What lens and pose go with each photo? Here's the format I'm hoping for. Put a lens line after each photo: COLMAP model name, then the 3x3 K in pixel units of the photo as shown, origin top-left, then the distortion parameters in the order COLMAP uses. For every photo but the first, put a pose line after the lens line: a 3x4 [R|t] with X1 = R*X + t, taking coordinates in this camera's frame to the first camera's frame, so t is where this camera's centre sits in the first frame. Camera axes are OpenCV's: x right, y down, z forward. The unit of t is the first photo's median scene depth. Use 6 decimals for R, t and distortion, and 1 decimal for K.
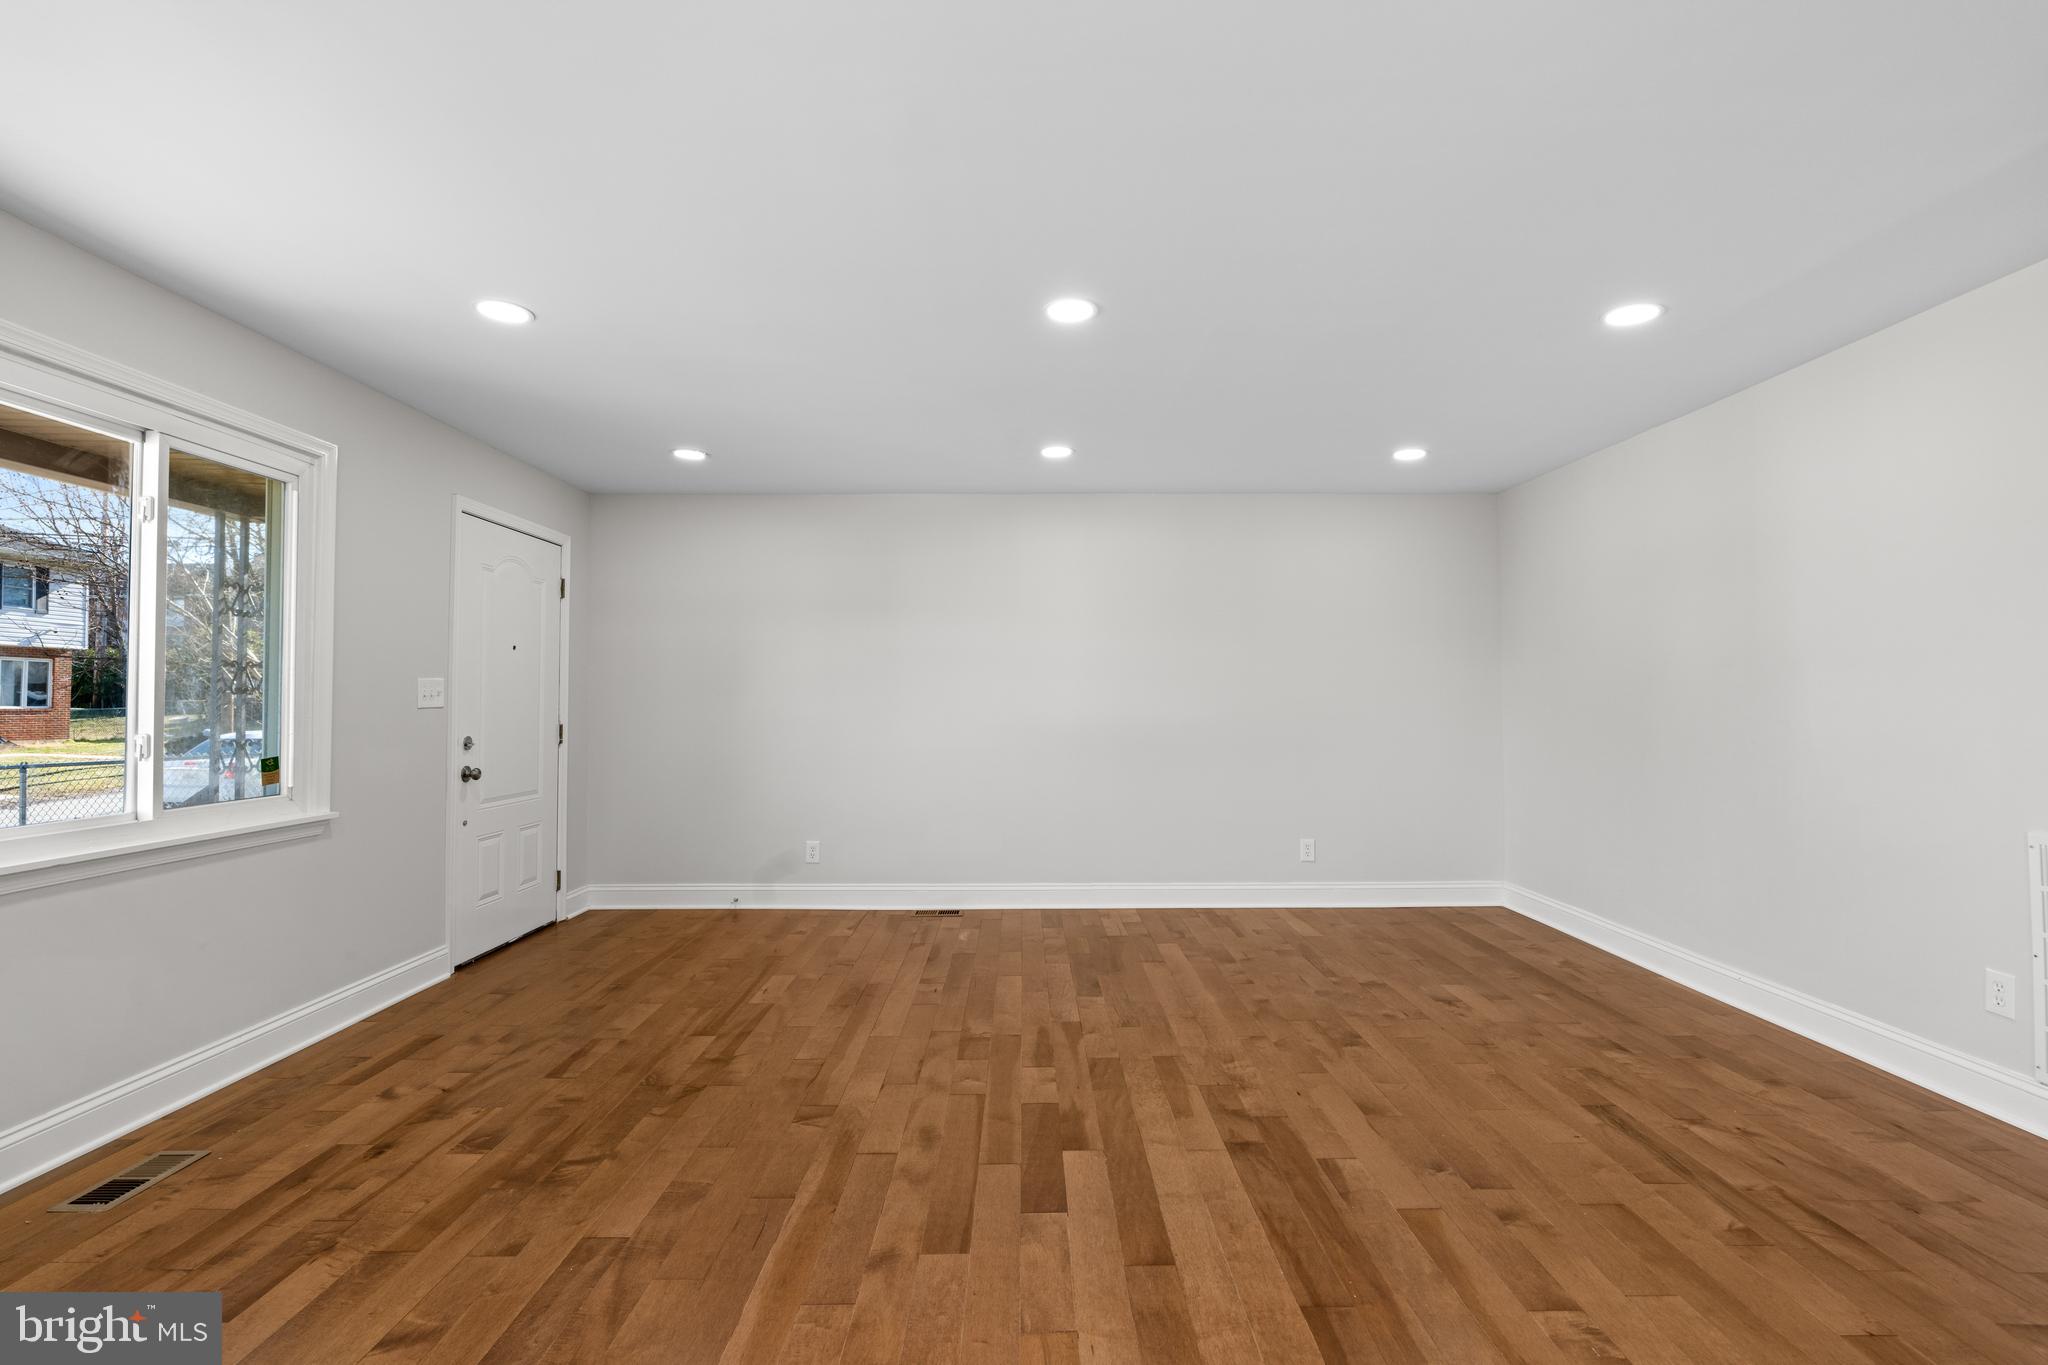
lens RADIAL K [[934.2, 0, 1035.1], [0, 934.2, 681.4], [0, 0, 1]] dist [-0.007610, 0.003729]
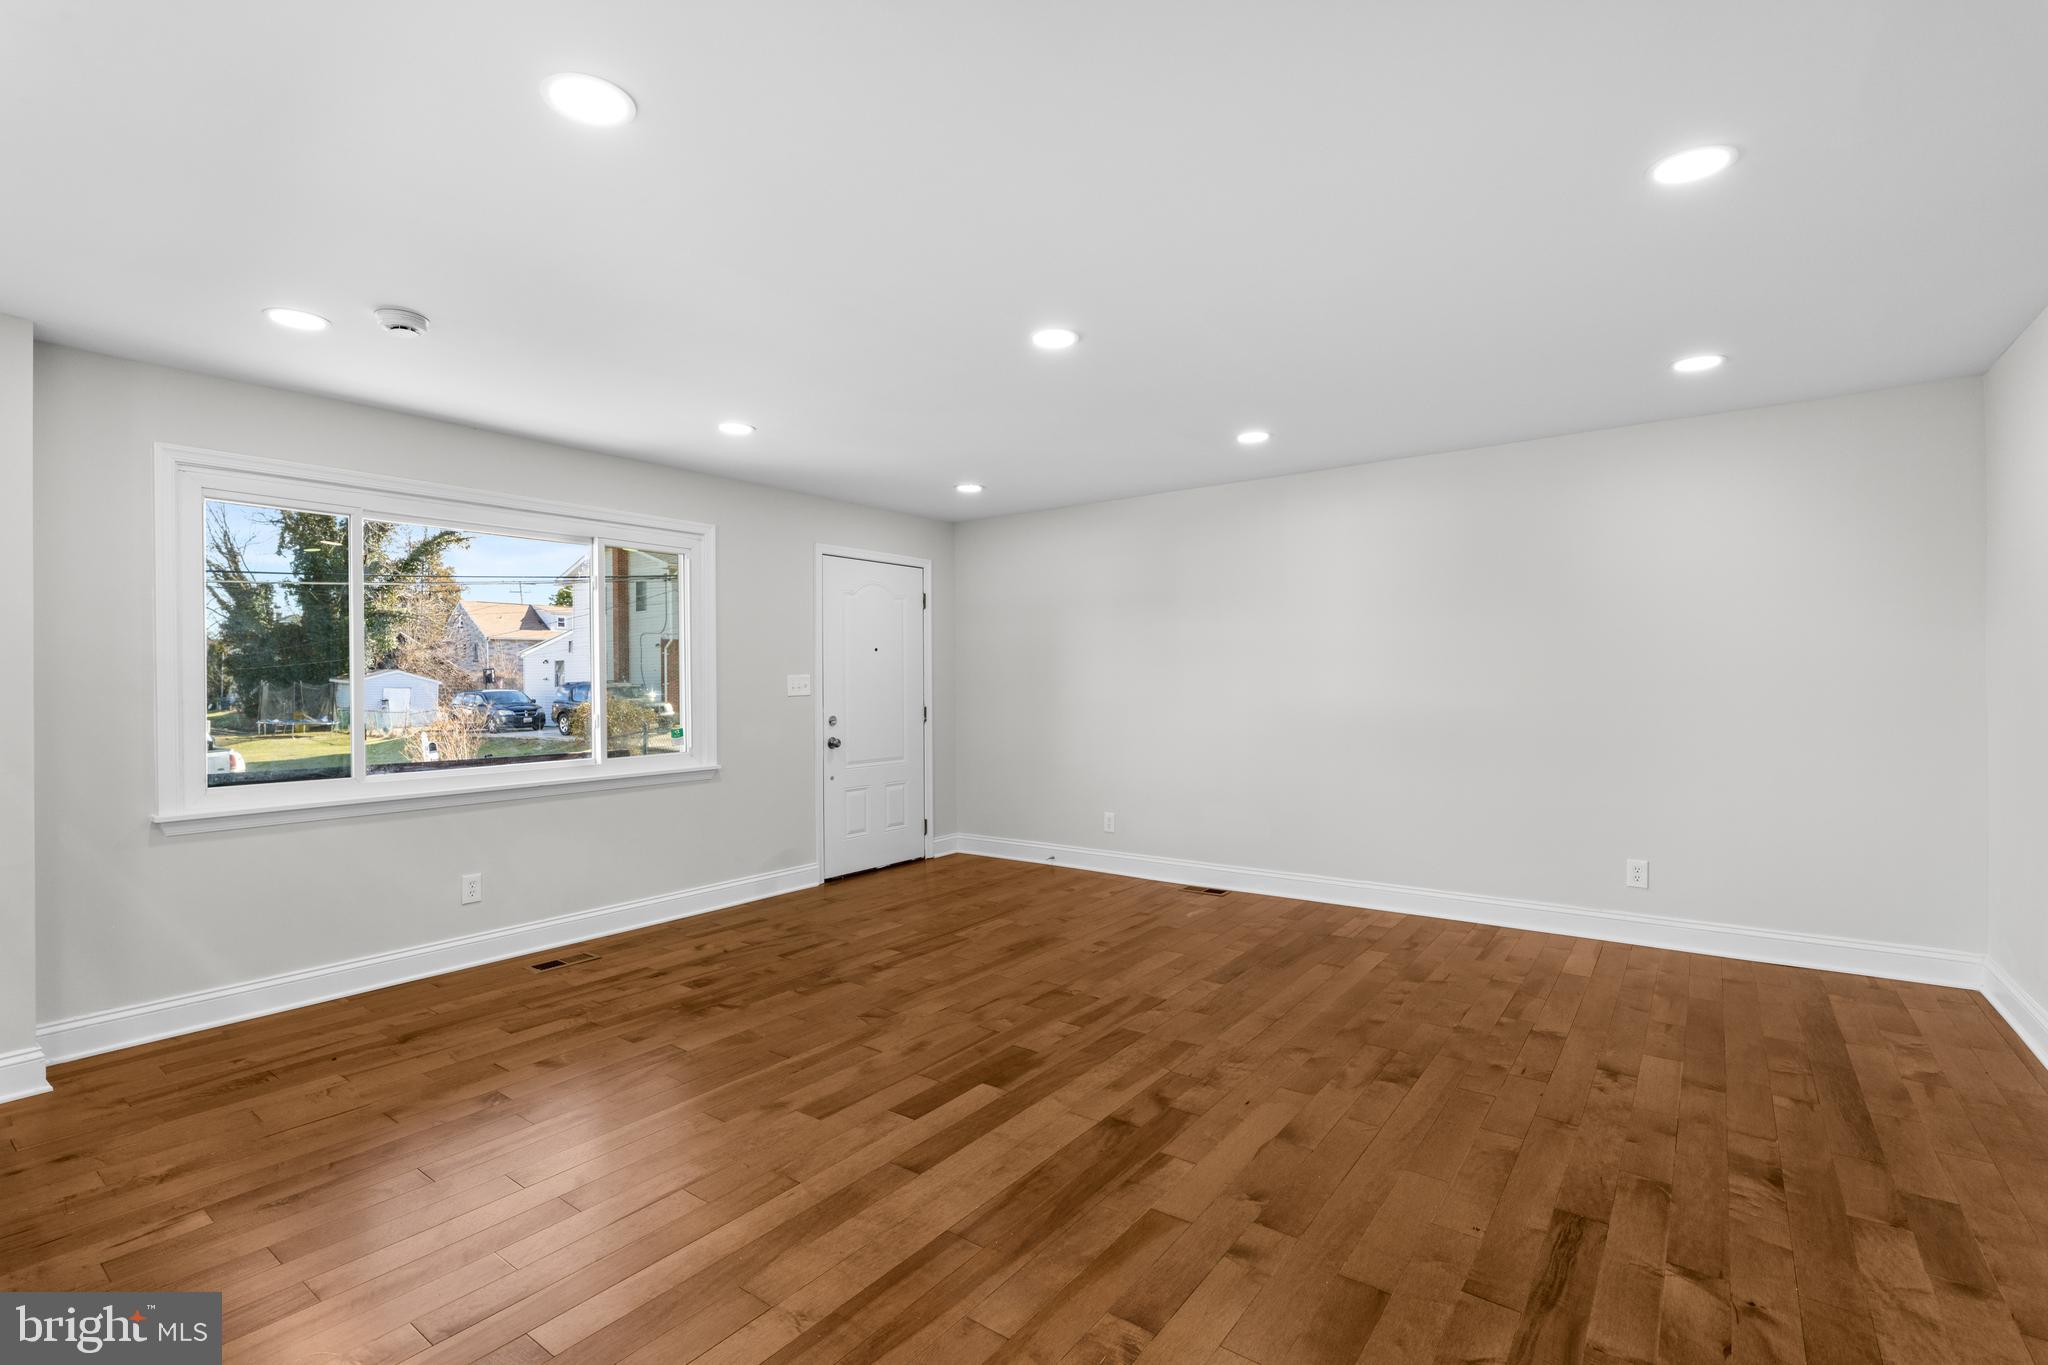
lens RADIAL K [[934.2, 0, 1032.3], [0, 934.2, 680.6], [0, 0, 1]] dist [-0.007610, 0.003729]
pose [[0.797417, -0.004600, -0.603412, 0.624110], [0.020573, 0.999597, 0.019567, -0.019320], [0.603078, -0.028017, 0.797190, 0.092194]]
